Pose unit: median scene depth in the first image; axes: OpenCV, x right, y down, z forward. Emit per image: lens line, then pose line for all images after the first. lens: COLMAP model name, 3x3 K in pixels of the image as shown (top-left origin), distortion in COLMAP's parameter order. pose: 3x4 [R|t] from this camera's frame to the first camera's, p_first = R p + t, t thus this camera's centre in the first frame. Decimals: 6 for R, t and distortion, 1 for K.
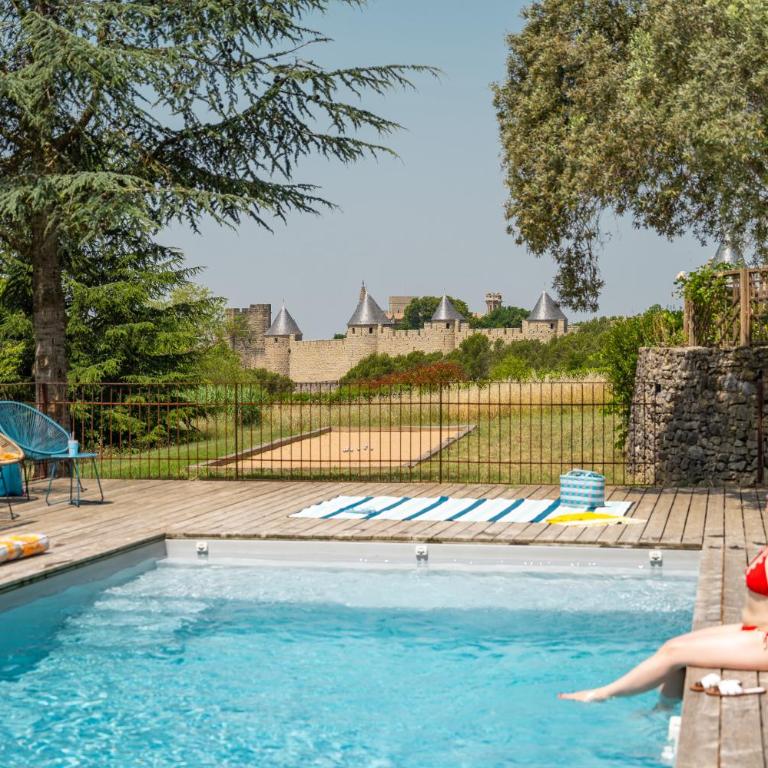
lens RADIAL K [[1677.0, 0, 387.6], [0, 1677.0, 387.3], [0, 0, 1]] dist [0.009655, 0.000000]
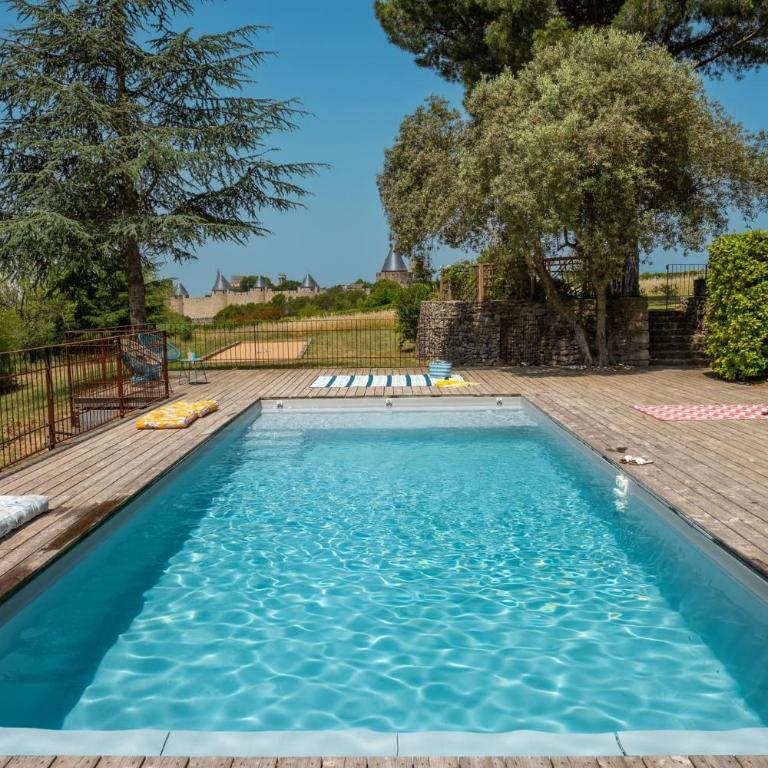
lens RADIAL K [[799.1, 0, 376.5], [0, 799.1, 390.3], [0, 0, 1]] dist [-0.007136, 0.000000]
pose [[0.983088, -0.032850, 0.180162, -0.108101], [0.016607, 0.995718, 0.090934, -0.004792], [-0.182377, -0.086404, 0.979425, 0.015611]]
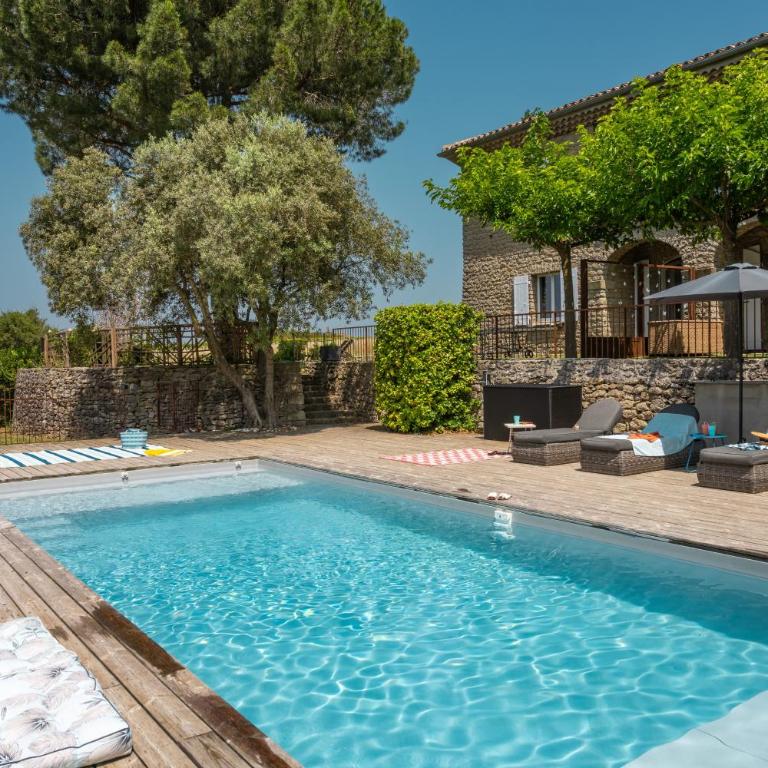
lens RADIAL K [[799.1, 0, 390.0], [0, 799.1, 377.4], [0, 0, 1]] dist [-0.007136, 0.000000]
pose [[0.682250, -0.025763, 0.730665, -0.264598], [0.034948, 0.999386, 0.002606, -0.002343], [-0.730283, 0.023758, 0.682731, 0.105839]]
